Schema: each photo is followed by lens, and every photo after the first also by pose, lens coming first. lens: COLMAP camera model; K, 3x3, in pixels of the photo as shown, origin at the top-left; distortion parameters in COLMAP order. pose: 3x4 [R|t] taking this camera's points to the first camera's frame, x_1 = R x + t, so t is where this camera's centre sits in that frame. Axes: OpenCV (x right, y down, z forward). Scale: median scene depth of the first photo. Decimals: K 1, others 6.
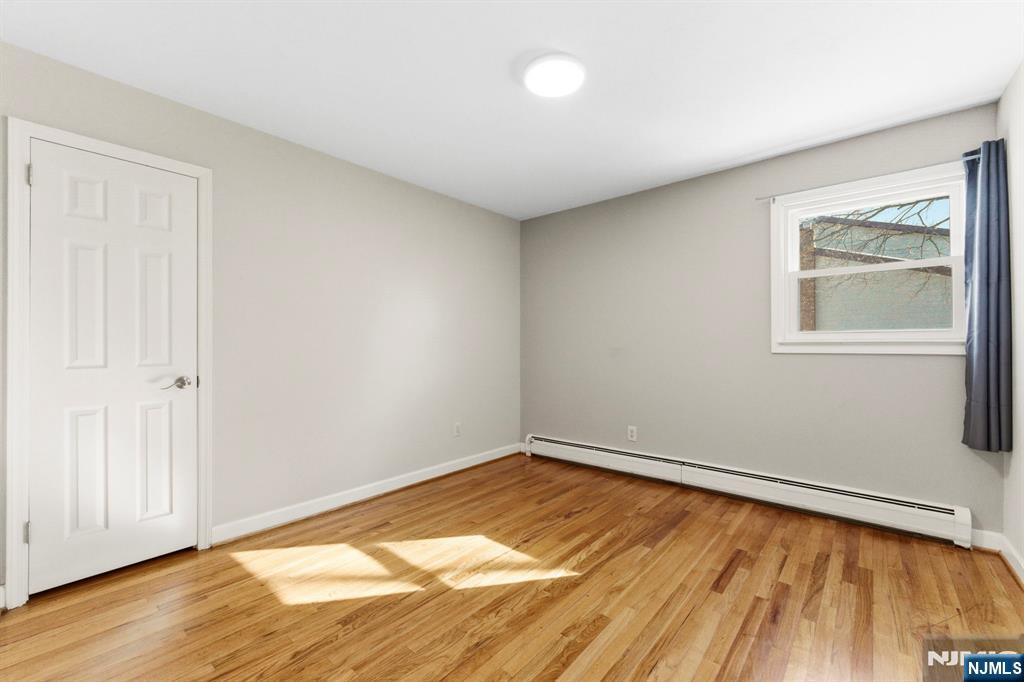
lens RADIAL K [[417.9, 0, 518.8], [0, 417.9, 346.5], [0, 0, 1]] dist [-0.002866, 0.000711]
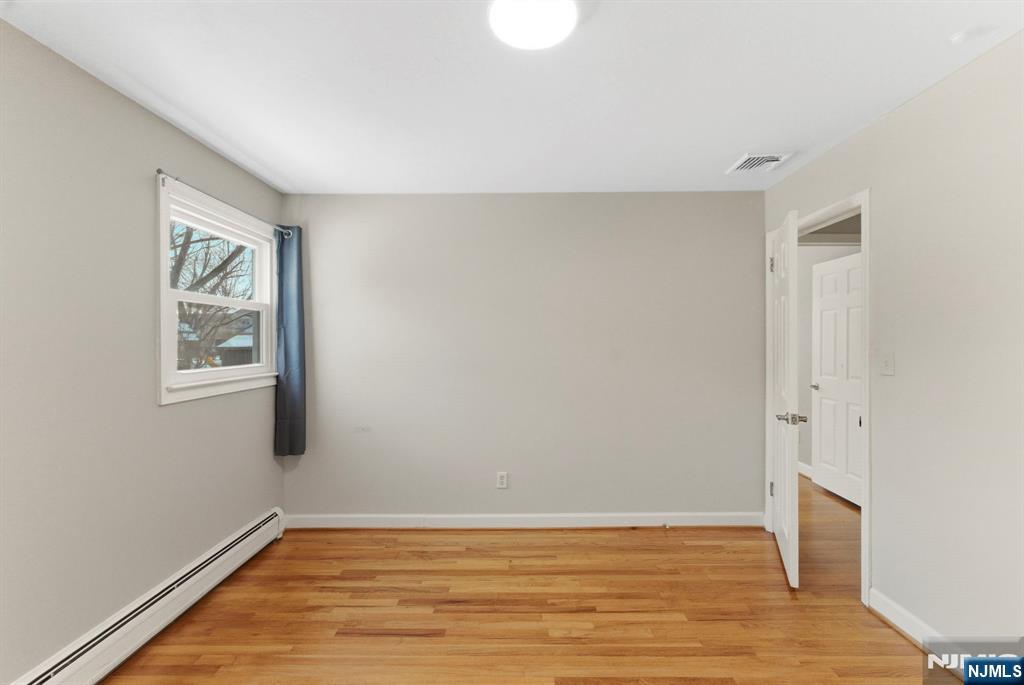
lens RADIAL K [[417.9, 0, 517.8], [0, 417.9, 339.7], [0, 0, 1]] dist [-0.002866, 0.000711]
pose [[-0.643009, 0.001482, 0.765857, -0.356918], [-0.006233, 0.999955, -0.007168, -0.110788], [-0.765833, -0.009383, -0.642971, 1.232426]]
